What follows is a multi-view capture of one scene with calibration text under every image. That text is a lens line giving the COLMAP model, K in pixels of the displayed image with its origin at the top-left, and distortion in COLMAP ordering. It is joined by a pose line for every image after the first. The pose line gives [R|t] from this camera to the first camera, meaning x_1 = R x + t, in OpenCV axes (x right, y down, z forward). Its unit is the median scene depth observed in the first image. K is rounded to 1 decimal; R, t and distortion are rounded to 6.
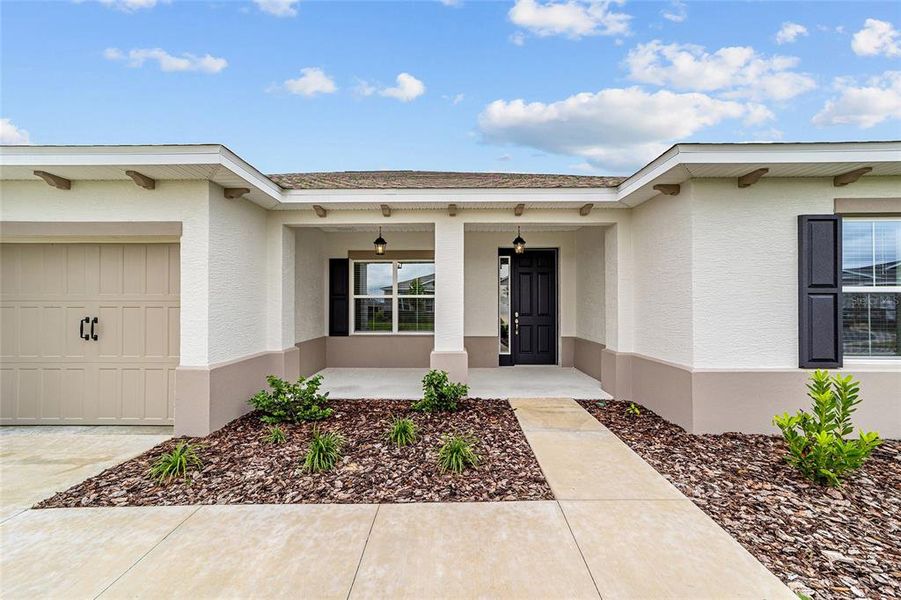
lens RADIAL K [[350.9, 0, 448.1], [0, 350.9, 304.5], [0, 0, 1]] dist [-0.000384, 0.001349]
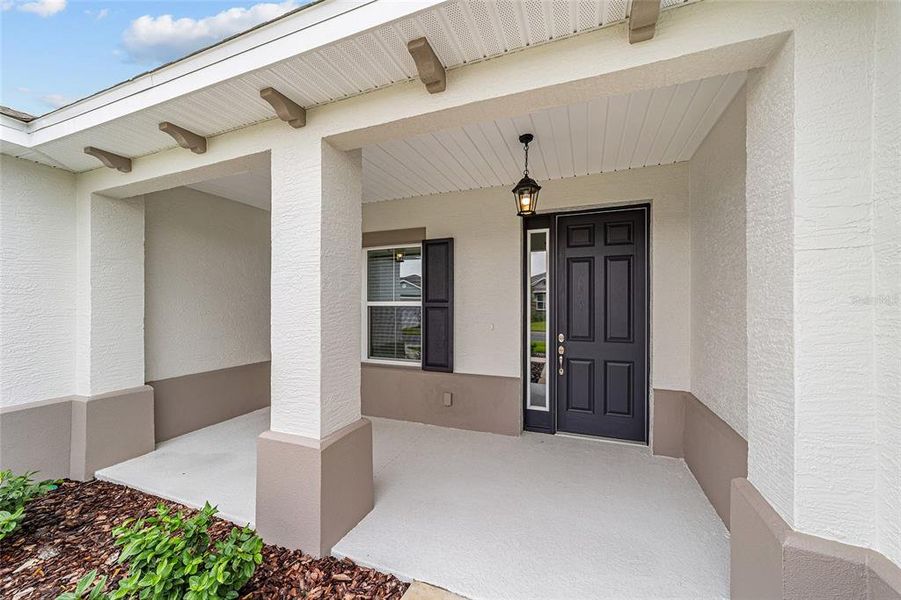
lens RADIAL K [[350.9, 0, 443.8], [0, 350.9, 313.8], [0, 0, 1]] dist [-0.000384, 0.001349]
pose [[0.926334, 0.004338, -0.376679, 0.344939], [0.001968, 0.999864, 0.016355, -0.024901], [0.376699, -0.015891, 0.926199, 0.659417]]
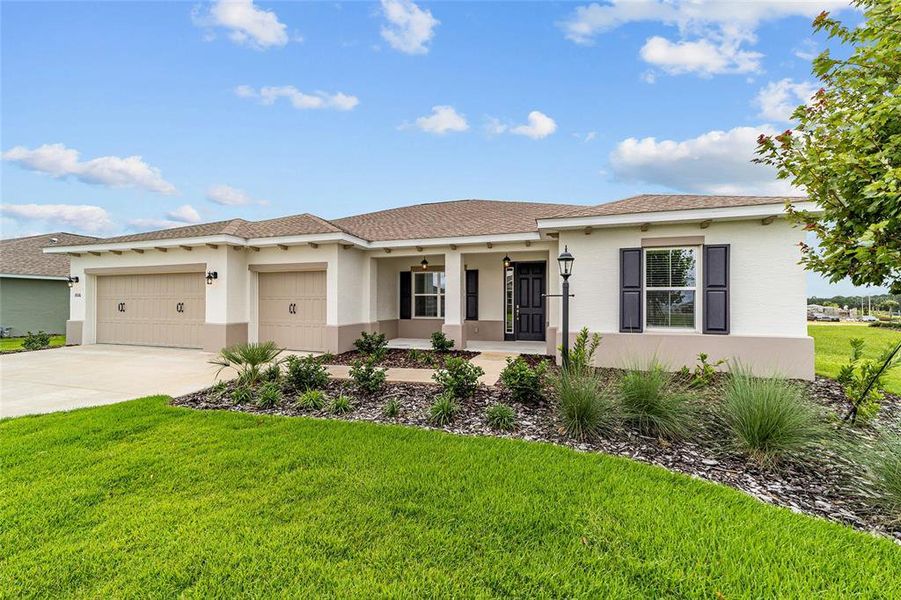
lens RADIAL K [[351.0, 0, 446.1], [0, 351.0, 300.2], [0, 0, 1]] dist [-0.000613, 0.000399]
pose [[0.958428, 0.000713, -0.285332, 0.489701], [-0.003927, 0.999935, -0.010695, 0.028085], [0.285306, 0.011371, 0.958369, -0.747003]]
